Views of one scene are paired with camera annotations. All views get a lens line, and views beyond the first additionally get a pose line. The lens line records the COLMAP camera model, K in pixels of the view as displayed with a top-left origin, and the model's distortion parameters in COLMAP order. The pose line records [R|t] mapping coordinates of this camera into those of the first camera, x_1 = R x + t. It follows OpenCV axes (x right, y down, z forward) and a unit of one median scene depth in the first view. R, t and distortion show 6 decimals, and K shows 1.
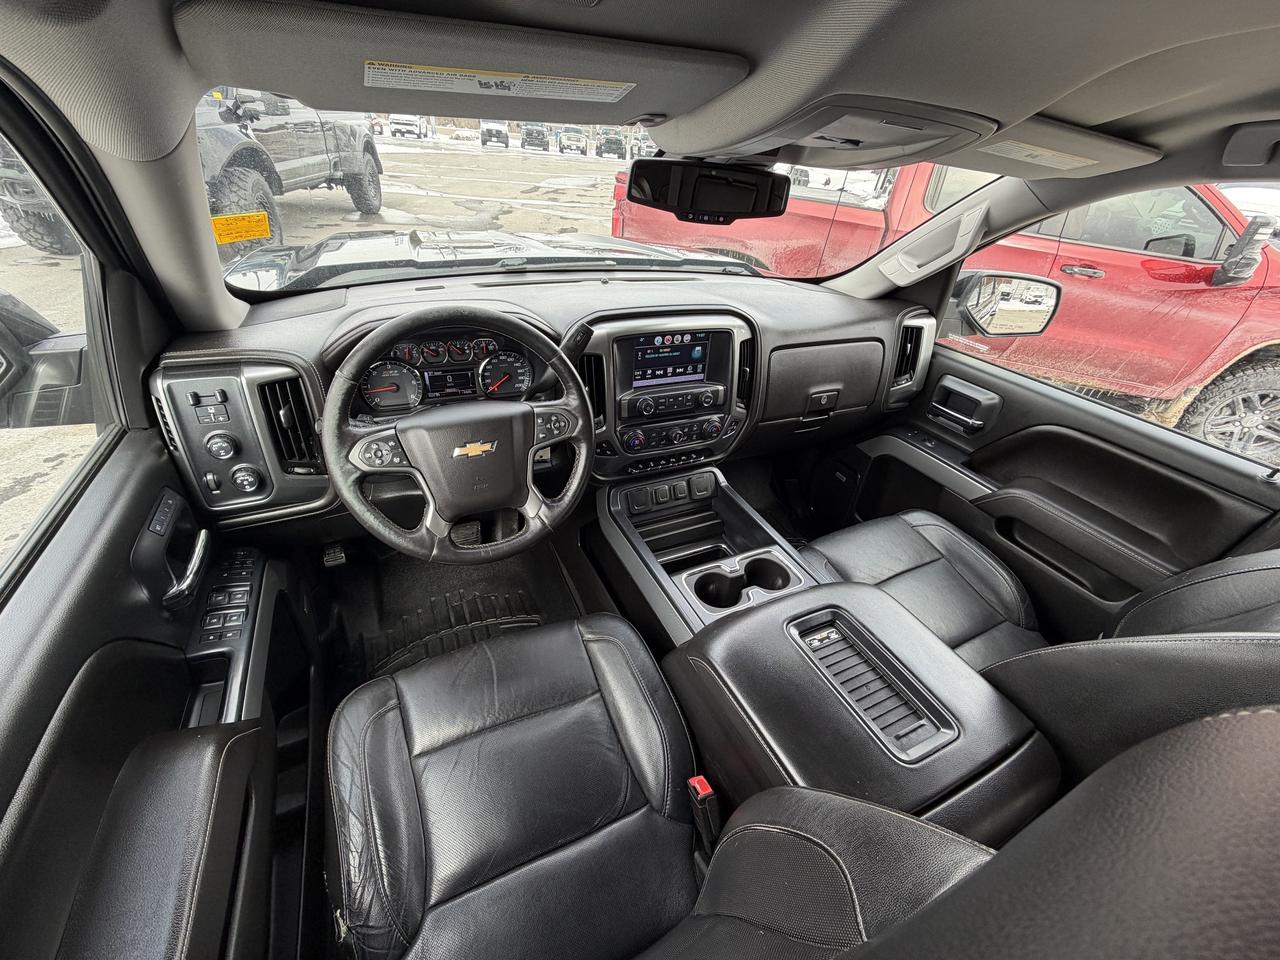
lens RADIAL K [[507.4, 0, 634.5], [0, 507.4, 481.1], [0, 0, 1]] dist [0.001147, -0.000320]
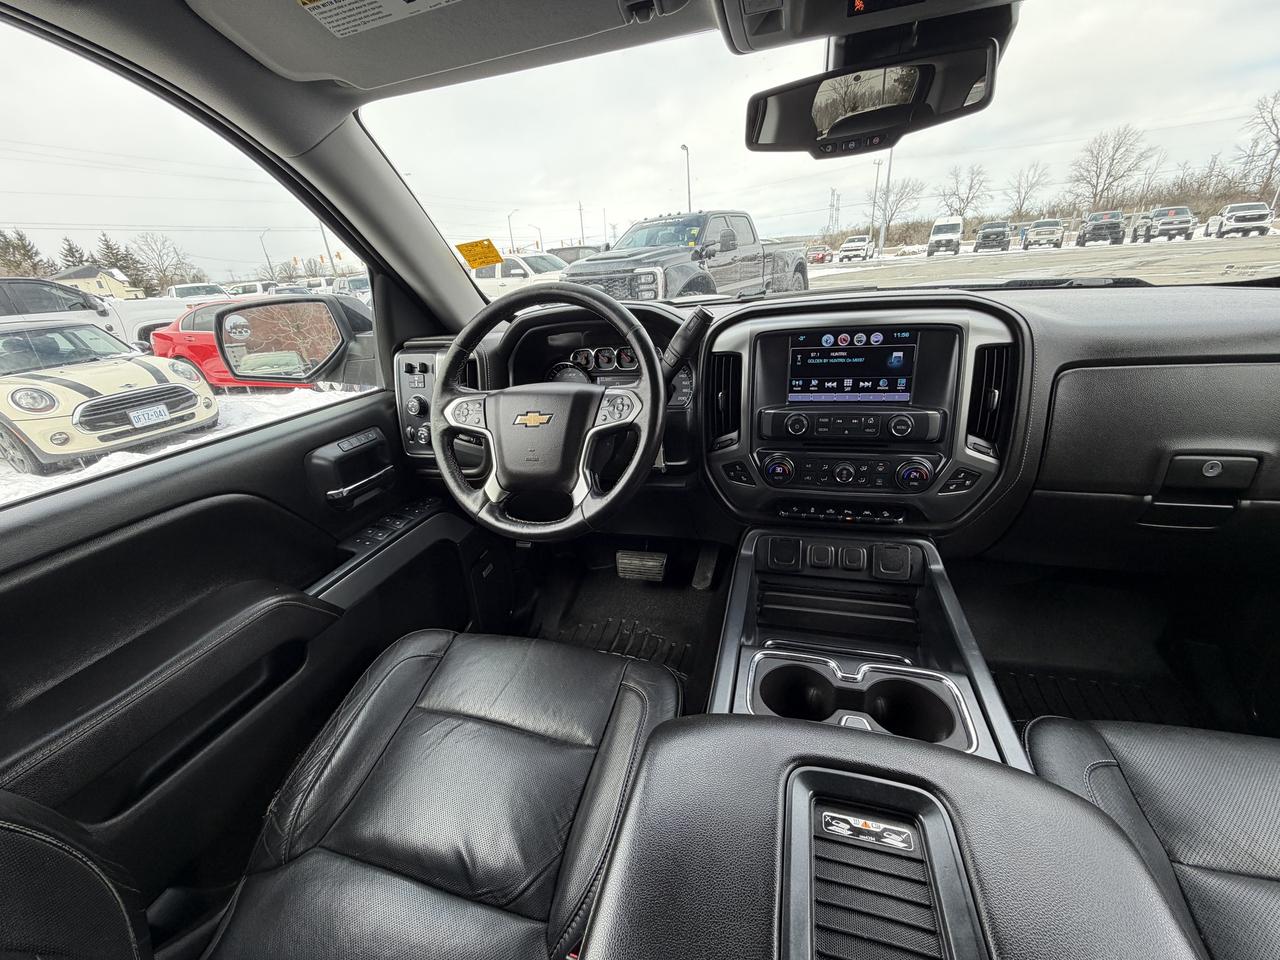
lens RADIAL K [[507.4, 0, 638.0], [0, 507.4, 482.5], [0, 0, 1]] dist [0.001147, -0.000320]
pose [[0.731821, 0.135447, -0.667901, 0.349662], [-0.258767, 0.961880, -0.088466, 0.061284], [0.630459, 0.237572, 0.738973, 0.296969]]
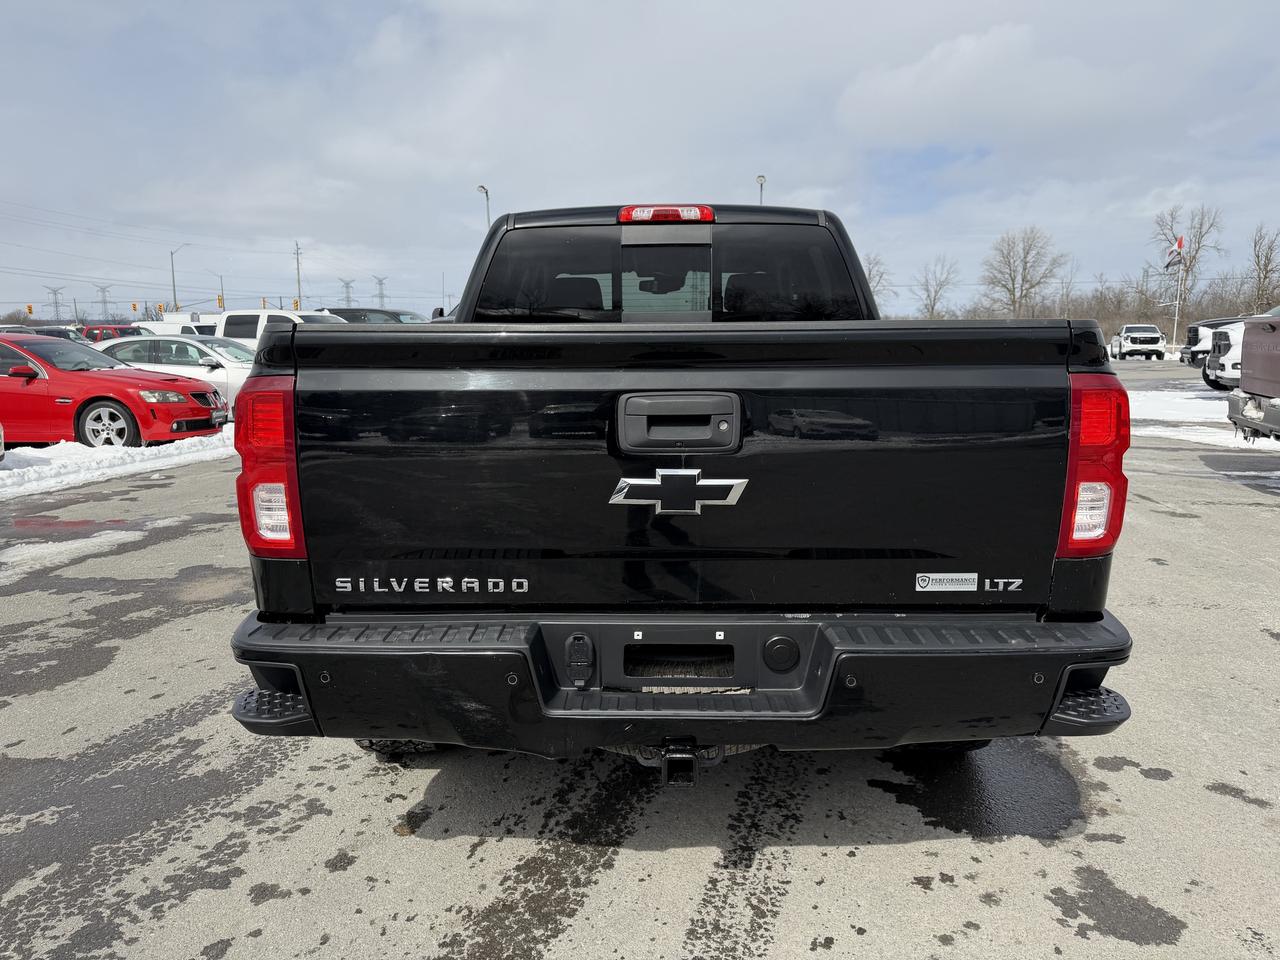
lens RADIAL K [[896.6, 0, 643.0], [0, 896.6, 488.3], [0, 0, 1]] dist [0.041123, -0.050666]
pose [[0.891811, -0.019358, -0.451993, 2.346467], [-0.179889, 0.901534, -0.393543, 2.686147], [0.415105, 0.432275, 0.800516, -2.931110]]
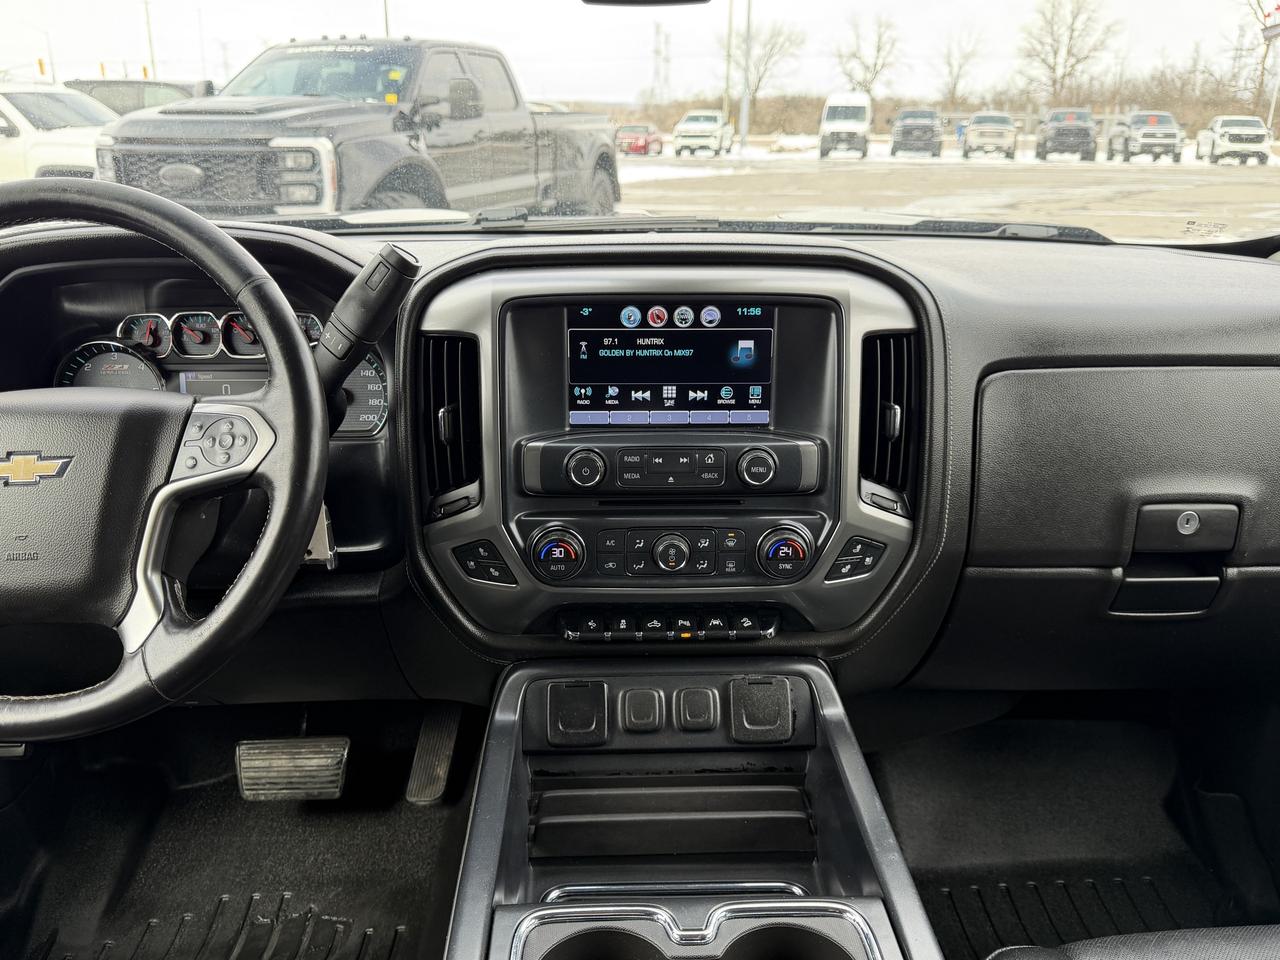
lens RADIAL K [[1033.3, 0, 643.4], [0, 1033.3, 484.7], [0, 0, 1]] dist [0.055889, -0.089038]
pose [[0.912250, 0.054808, -0.405951, 0.385893], [-0.165291, 0.956000, -0.242370, 0.057110], [0.374805, 0.288202, 0.881170, 0.273881]]
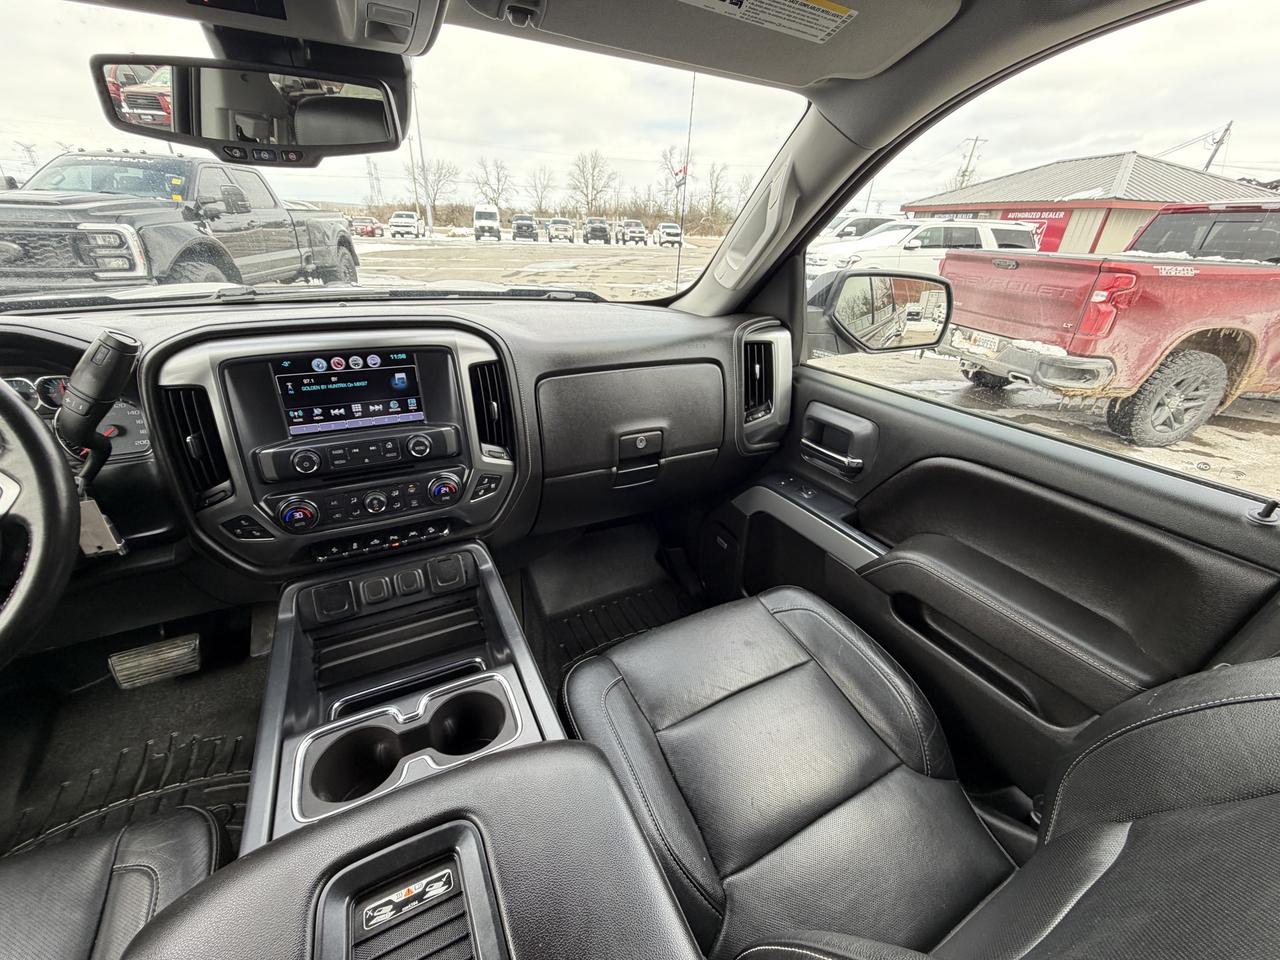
lens RADIAL K [[507.6, 0, 633.8], [0, 507.6, 482.5], [0, 0, 1]] dist [0.000510, -0.000668]
pose [[0.998386, -0.056102, -0.008879, 0.437278], [0.054499, 0.990204, -0.128554, -0.009989], [0.016004, 0.127862, 0.991663, 0.330231]]
